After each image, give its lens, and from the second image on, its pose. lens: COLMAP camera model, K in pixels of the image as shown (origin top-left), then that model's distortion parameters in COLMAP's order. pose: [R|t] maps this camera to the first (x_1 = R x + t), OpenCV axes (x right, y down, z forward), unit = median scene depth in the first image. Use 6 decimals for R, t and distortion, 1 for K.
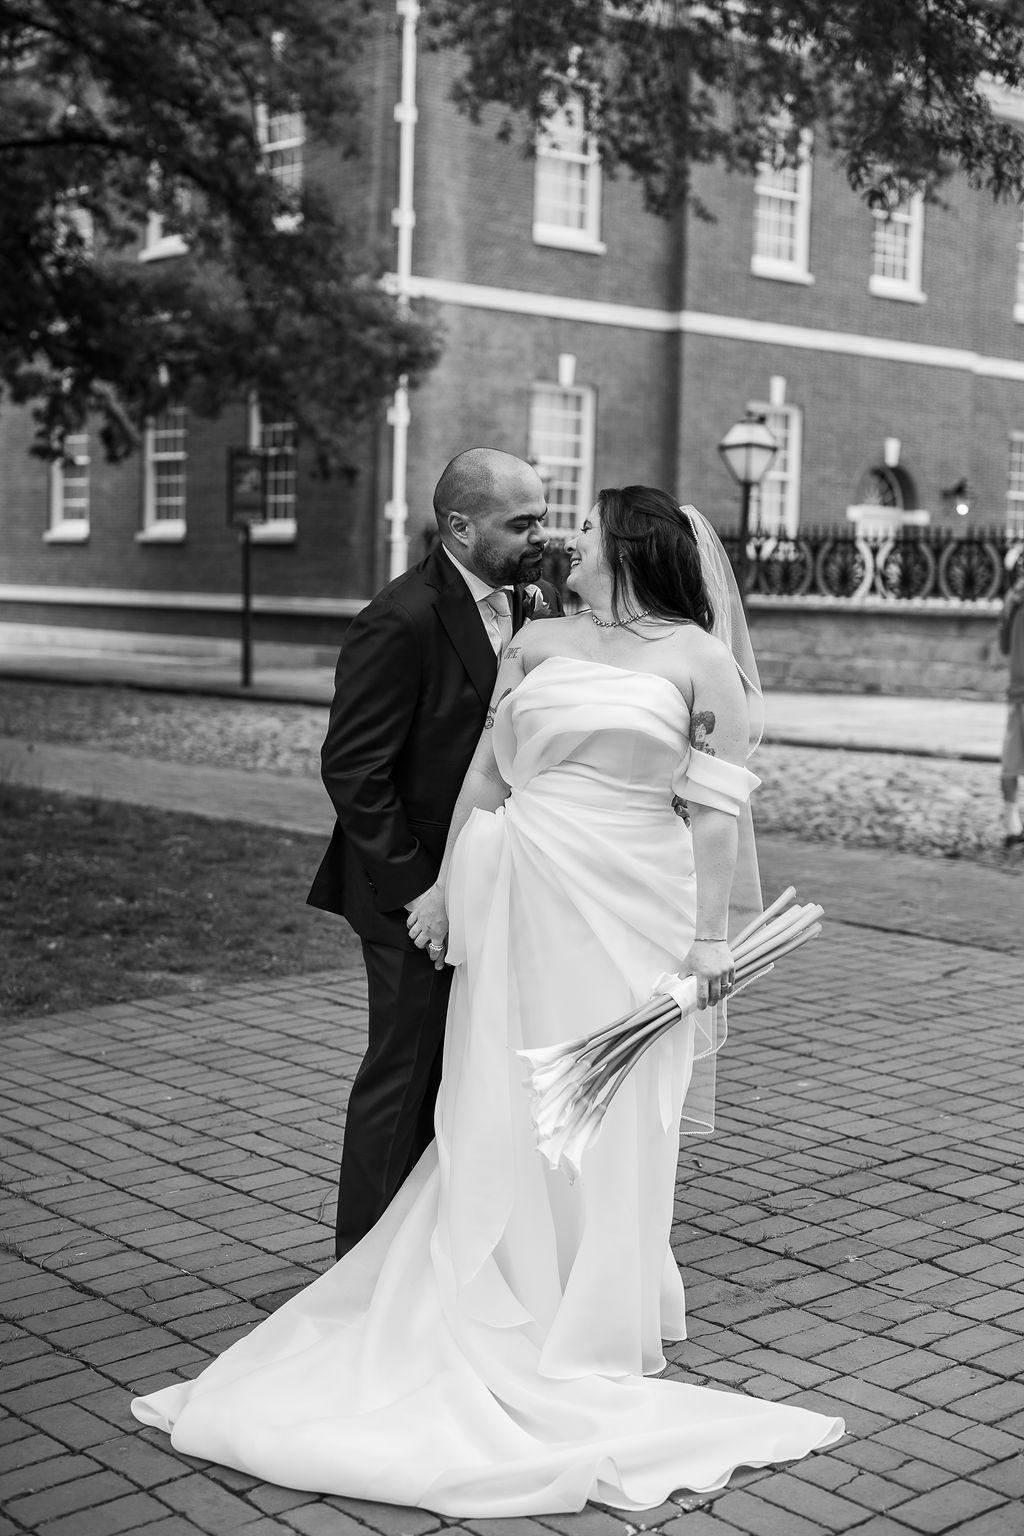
lens RADIAL K [[2171.9, 0, 512.5], [0, 2171.9, 764.0], [0, 0, 1]] dist [-0.020770, 0.000000]
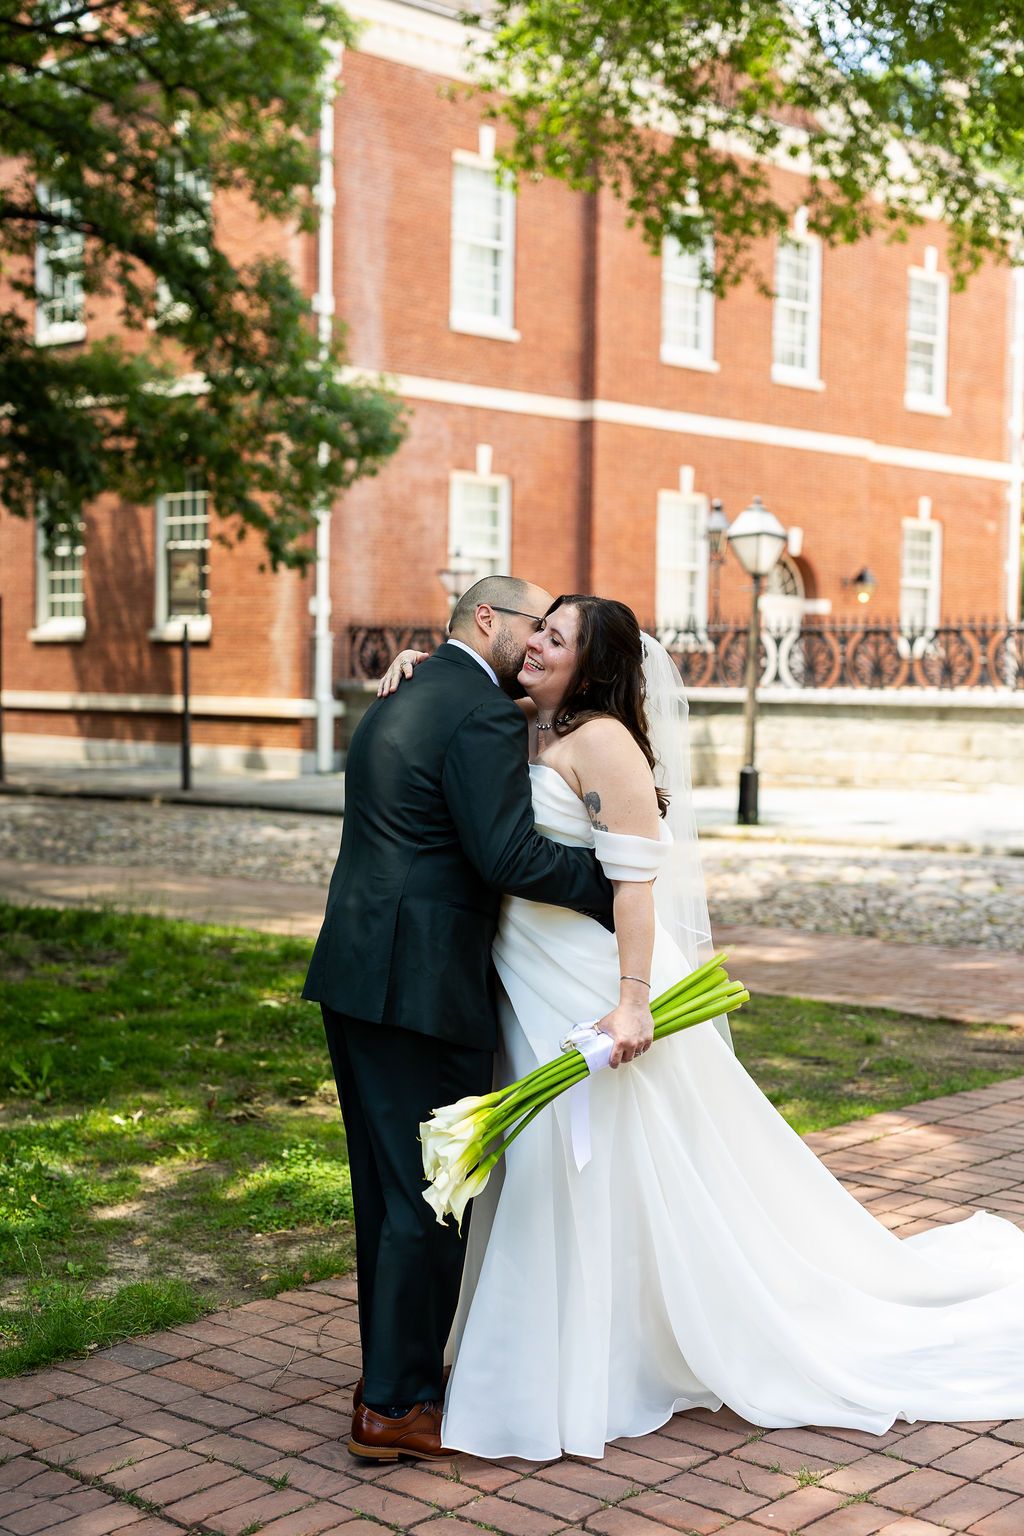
lens RADIAL K [[2171.9, 0, 472.6], [0, 2171.9, 768.0], [0, 0, 1]] dist [-0.020770, 0.000000]
pose [[0.996426, -0.016807, 0.082780, -0.083056], [0.020197, 0.998984, -0.040289, -0.005623], [-0.082019, 0.041817, 0.995753, 0.048424]]
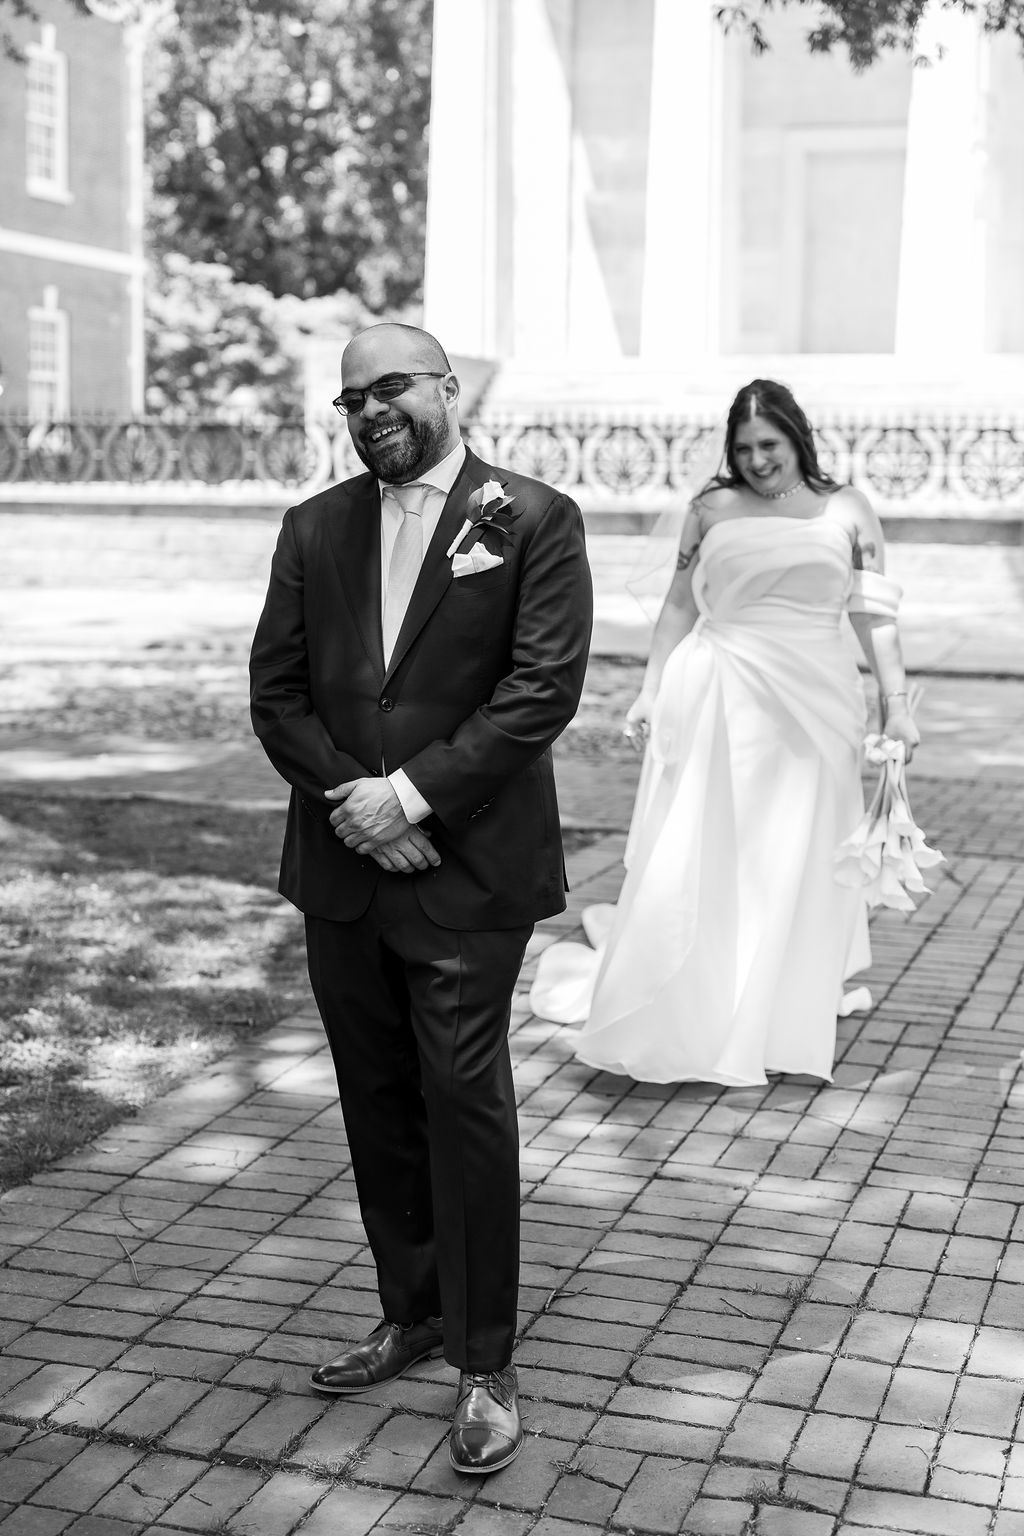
lens RADIAL K [[2171.9, 0, 512.8], [0, 2171.9, 779.2], [0, 0, 1]] dist [-0.020770, 0.000000]
pose [[0.872733, -0.077351, 0.482032, -0.142249], [0.047954, 0.996176, 0.073033, -0.009527], [-0.485837, -0.040623, 0.873105, 0.084392]]
